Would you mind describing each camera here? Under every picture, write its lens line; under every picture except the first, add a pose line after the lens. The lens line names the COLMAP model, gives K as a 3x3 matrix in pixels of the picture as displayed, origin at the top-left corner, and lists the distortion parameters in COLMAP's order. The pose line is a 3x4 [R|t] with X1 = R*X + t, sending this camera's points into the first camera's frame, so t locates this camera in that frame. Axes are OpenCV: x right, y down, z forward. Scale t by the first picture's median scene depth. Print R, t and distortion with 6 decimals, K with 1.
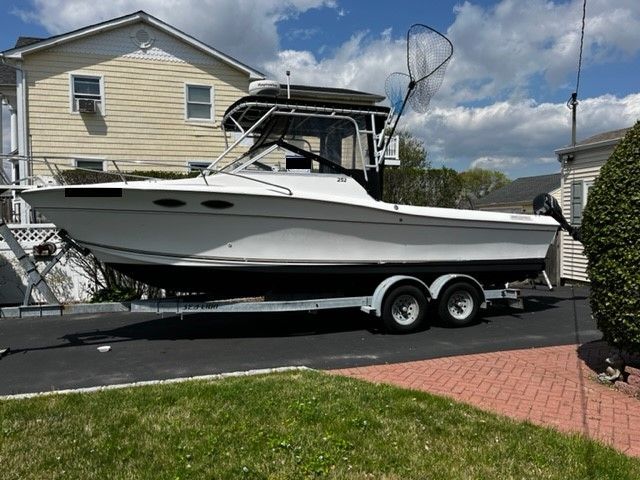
lens RADIAL K [[505.1, 0, 323.1], [0, 505.1, 244.5], [0, 0, 1]] dist [0.065442, -0.094037]
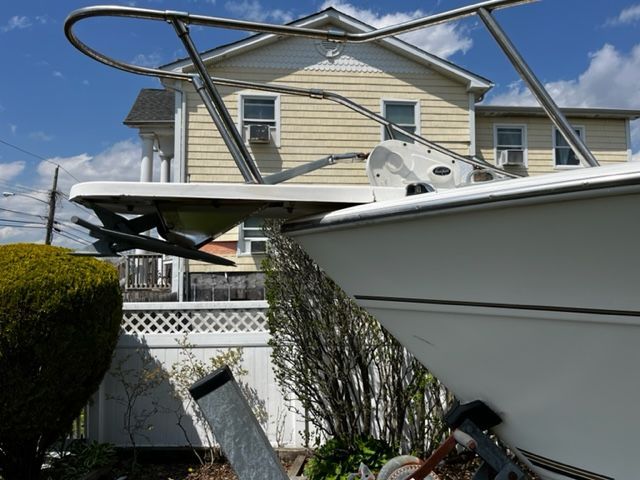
lens RADIAL K [[505.1, 0, 323.1], [0, 505.1, 244.5], [0, 0, 1]] dist [0.065442, -0.094037]
pose [[0.976151, -0.008257, -0.216935, -0.204869], [-0.016339, 0.993648, -0.111339, -0.027211], [0.216477, 0.112228, 0.969816, 0.306633]]
